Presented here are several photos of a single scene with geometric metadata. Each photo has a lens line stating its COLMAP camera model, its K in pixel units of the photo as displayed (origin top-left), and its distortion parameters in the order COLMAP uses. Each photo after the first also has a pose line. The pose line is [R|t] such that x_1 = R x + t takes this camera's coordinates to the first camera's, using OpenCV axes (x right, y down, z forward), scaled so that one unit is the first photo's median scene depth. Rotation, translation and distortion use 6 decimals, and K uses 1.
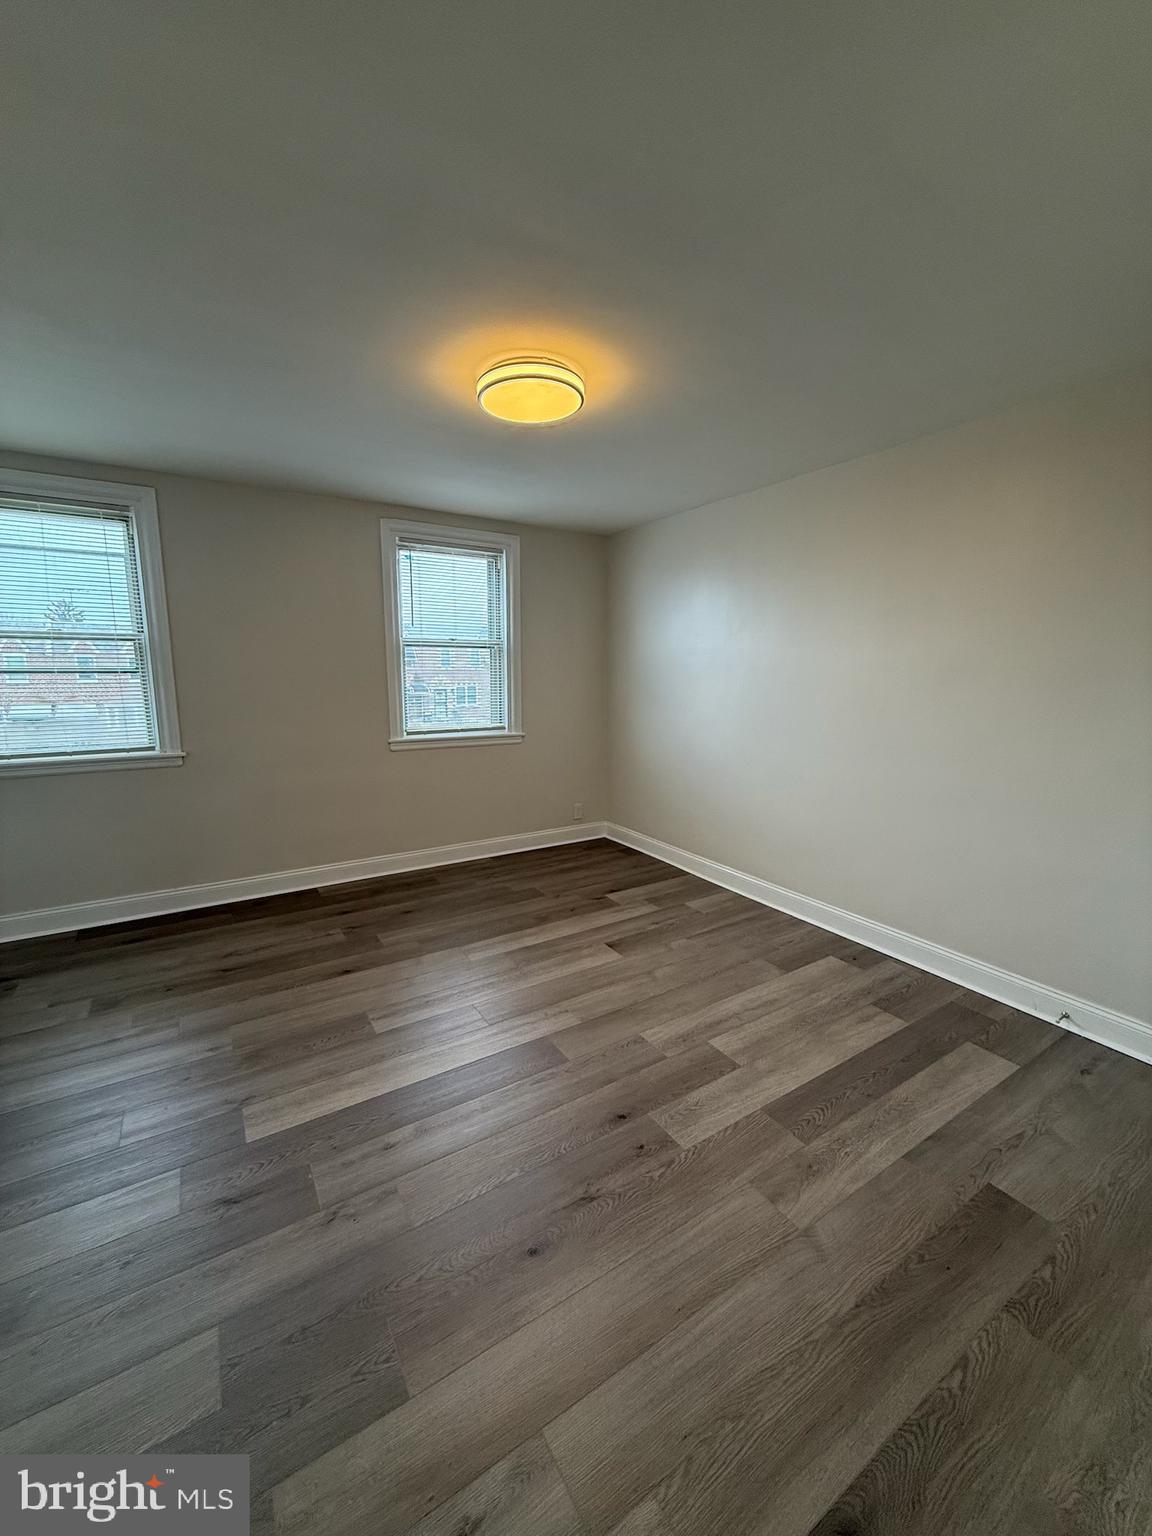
lens RADIAL K [[616.7, 0, 591.5], [0, 616.7, 771.1], [0, 0, 1]] dist [0.000160, 0.001430]
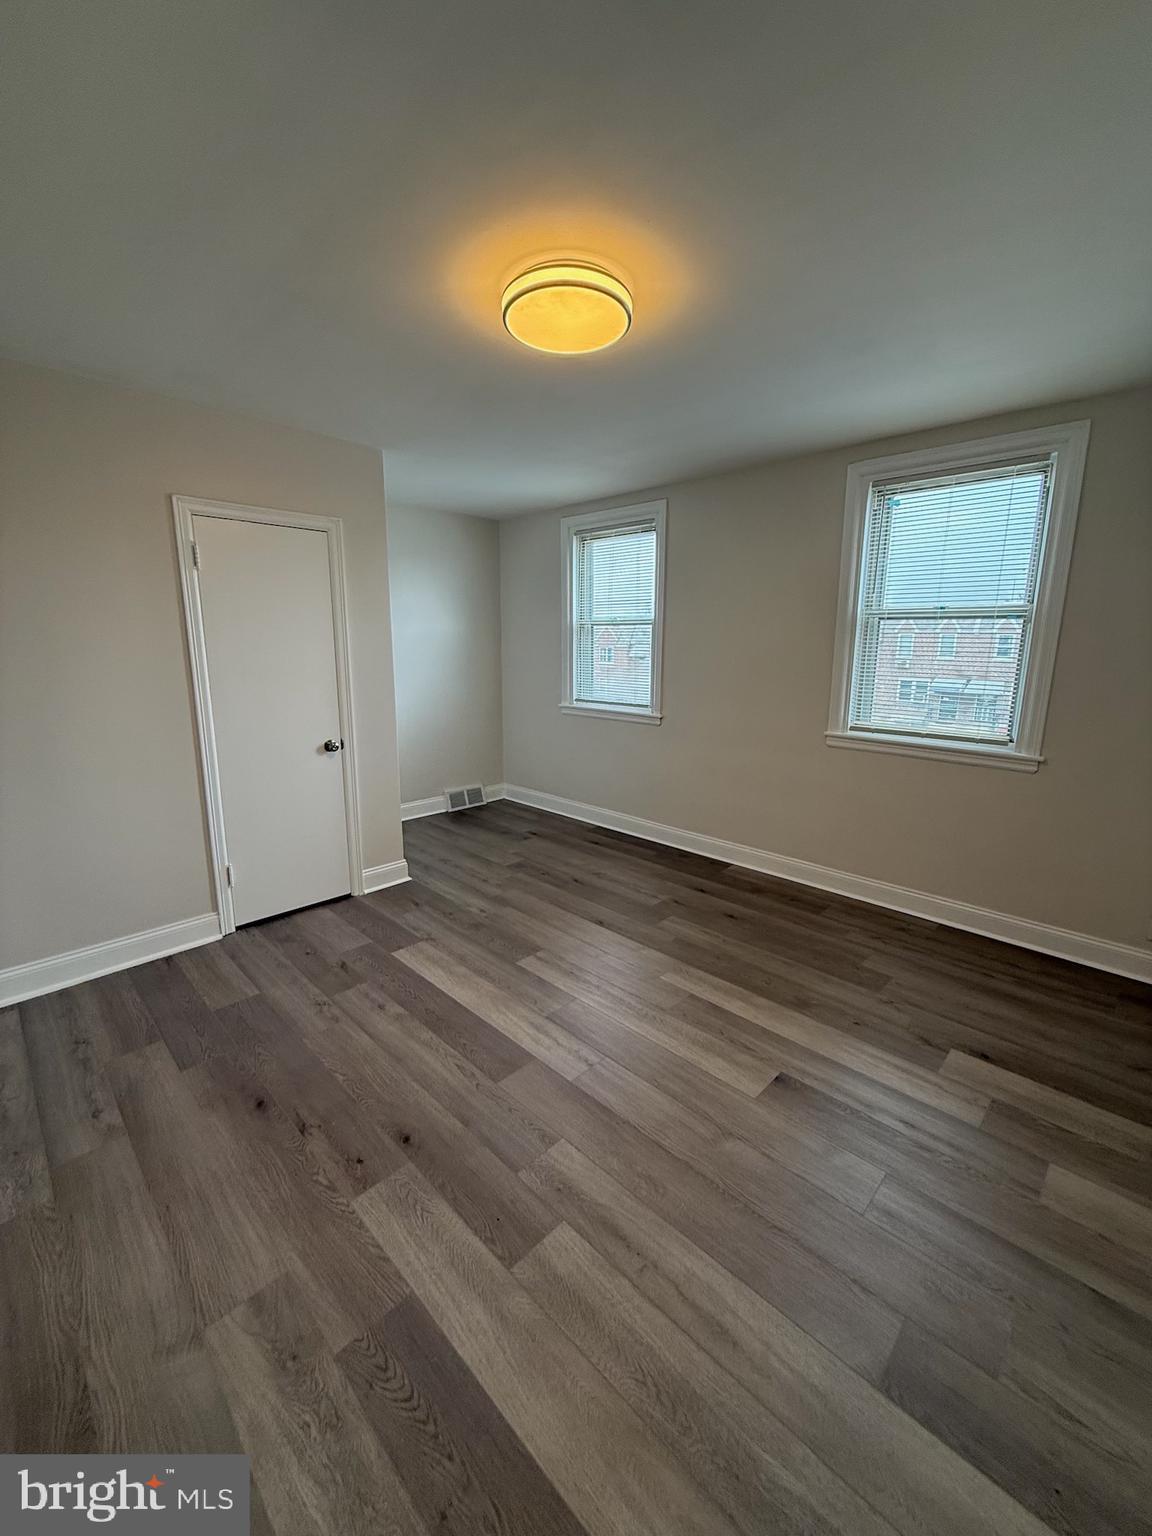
lens RADIAL K [[616.7, 0, 565.6], [0, 616.7, 769.6], [0, 0, 1]] dist [0.000160, 0.001430]
pose [[0.201465, 0.198294, -0.959214, 0.599981], [-0.166594, 0.971962, 0.165939, -0.115130], [0.965224, 0.126368, 0.228851, 0.655385]]
